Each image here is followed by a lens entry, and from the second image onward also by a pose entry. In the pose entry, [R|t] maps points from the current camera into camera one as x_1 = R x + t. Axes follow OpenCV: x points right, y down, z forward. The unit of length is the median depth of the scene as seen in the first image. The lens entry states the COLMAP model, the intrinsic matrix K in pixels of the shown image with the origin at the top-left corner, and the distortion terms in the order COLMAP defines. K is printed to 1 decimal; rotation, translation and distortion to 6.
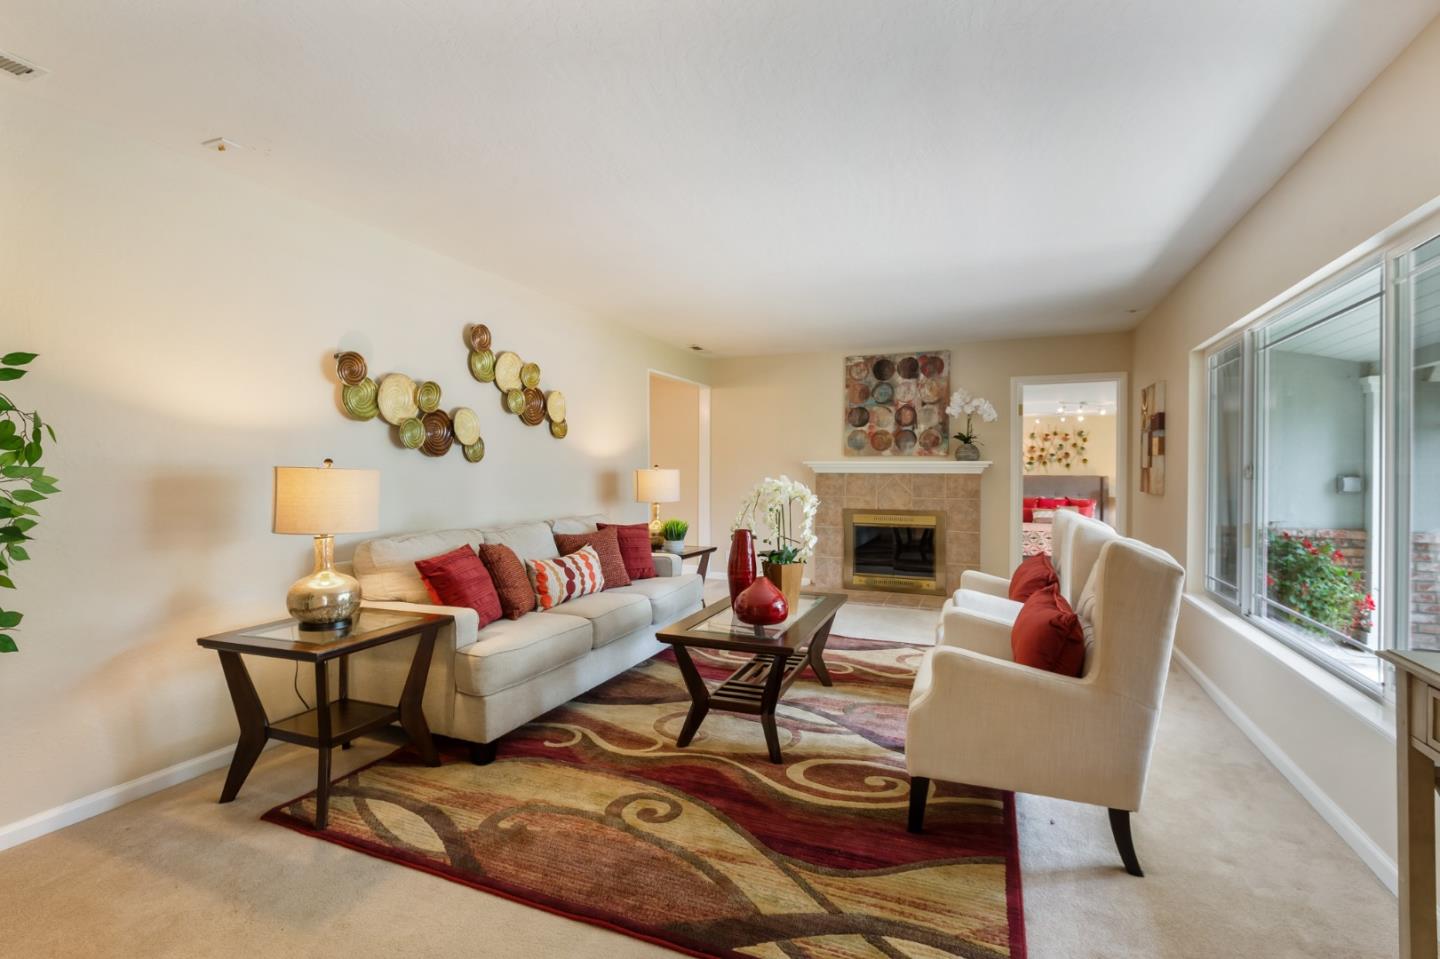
lens RADIAL K [[647.7, 0, 716.5], [0, 647.7, 475.1], [0, 0, 1]] dist [-0.013069, -0.000431]
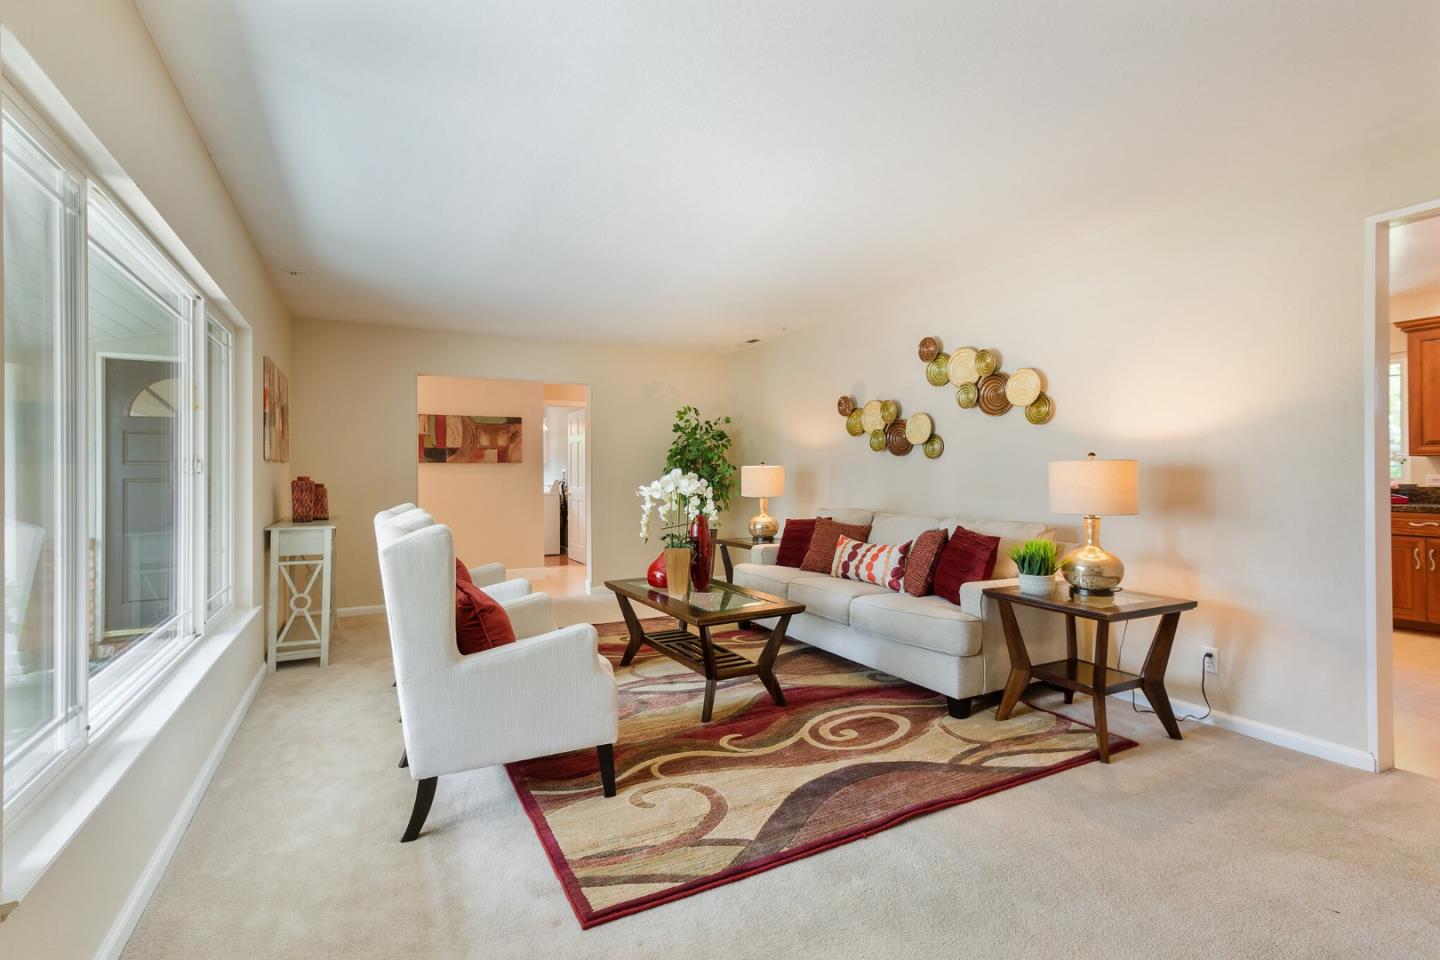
lens RADIAL K [[673.0, 0, 720.1], [0, 673.0, 469.2], [0, 0, 1]] dist [-0.004140, -0.000380]
pose [[-0.627025, 0.006705, -0.778970, 0.789359], [0.009254, 0.999957, 0.001159, -0.006145], [0.778944, -0.006482, -0.627060, 1.462657]]
